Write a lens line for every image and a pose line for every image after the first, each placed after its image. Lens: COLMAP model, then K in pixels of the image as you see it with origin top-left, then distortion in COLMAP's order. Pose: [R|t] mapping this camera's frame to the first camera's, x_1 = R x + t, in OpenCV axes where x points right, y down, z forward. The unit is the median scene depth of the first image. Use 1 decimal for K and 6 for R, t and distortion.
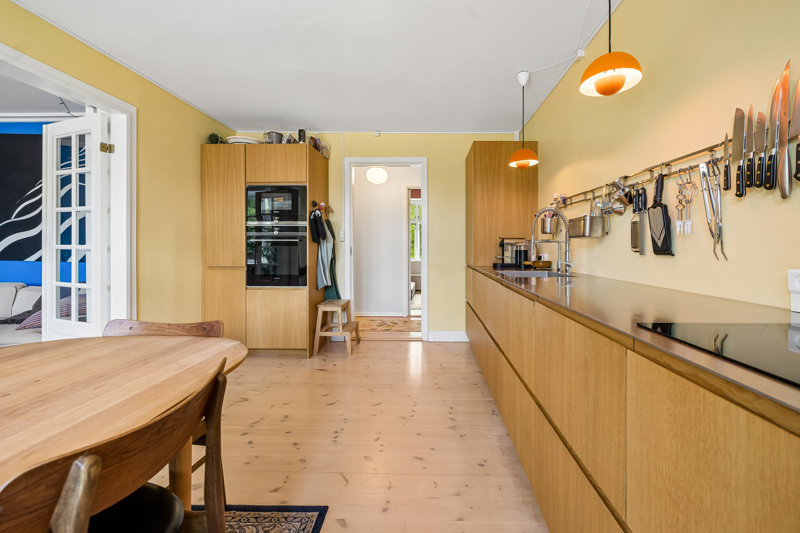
lens RADIAL K [[318.3, 0, 425.0], [0, 318.3, 250.3], [0, 0, 1]] dist [-0.003352, -0.000044]
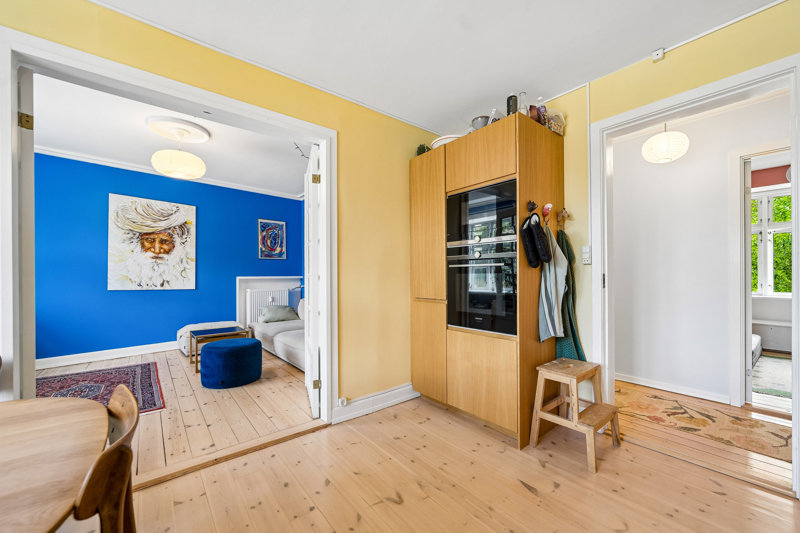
lens RADIAL K [[318.3, 0, 408.4], [0, 318.3, 275.5], [0, 0, 1]] dist [-0.003352, -0.000044]
pose [[0.649408, -0.003346, -0.760432, -0.025108], [-0.000369, 0.999989, -0.004715, -0.005019], [0.760440, 0.003342, 0.649400, 0.405721]]
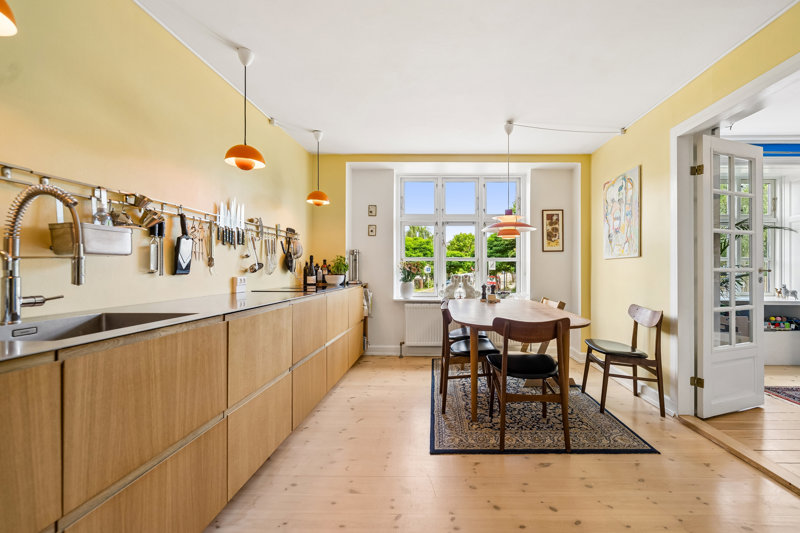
lens RADIAL K [[318.3, 0, 438.7], [0, 318.3, 269.7], [0, 0, 1]] dist [-0.003352, -0.000044]
pose [[-0.999927, -0.003579, -0.011564, -0.135302], [-0.003734, 0.999902, 0.013482, -0.012680], [0.011515, 0.013524, -0.999842, 1.005312]]
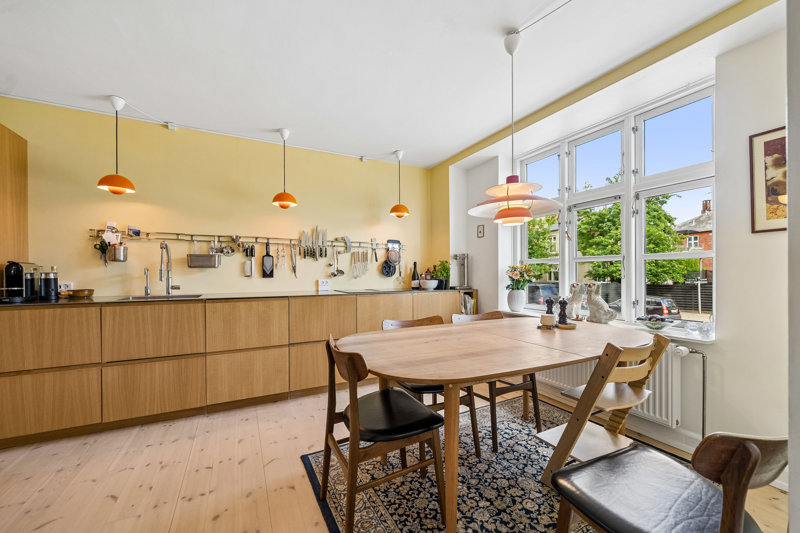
lens RADIAL K [[318.3, 0, 406.3], [0, 318.3, 276.1], [0, 0, 1]] dist [-0.003352, -0.000044]
pose [[-0.480861, -0.008133, 0.876759, -0.746449], [0.009316, 0.999853, 0.014384, -0.008837], [-0.876747, 0.015085, -0.480715, 0.526758]]
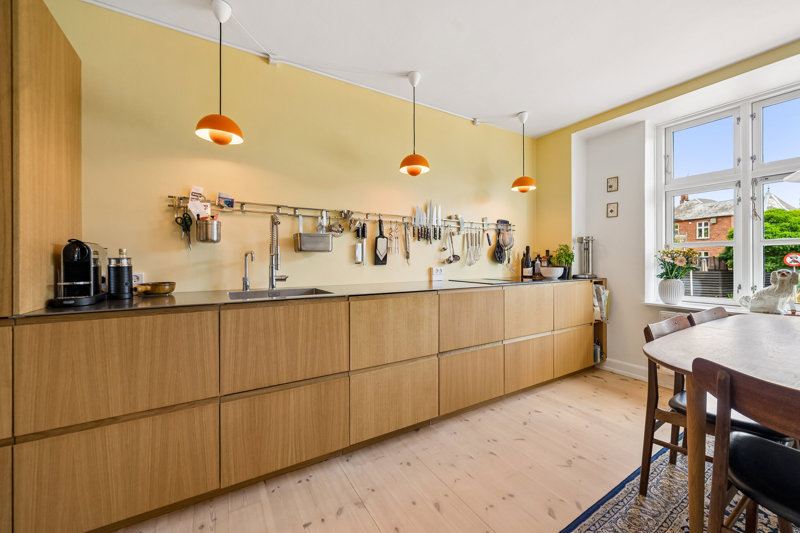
lens RADIAL K [[318.3, 0, 410.7], [0, 318.3, 260.7], [0, 0, 1]] dist [-0.003352, -0.000044]
pose [[-0.544294, -0.000530, 0.838895, -0.362055], [0.010052, 0.999924, 0.007154, -0.008805], [-0.838835, 0.012327, -0.544247, 0.785668]]
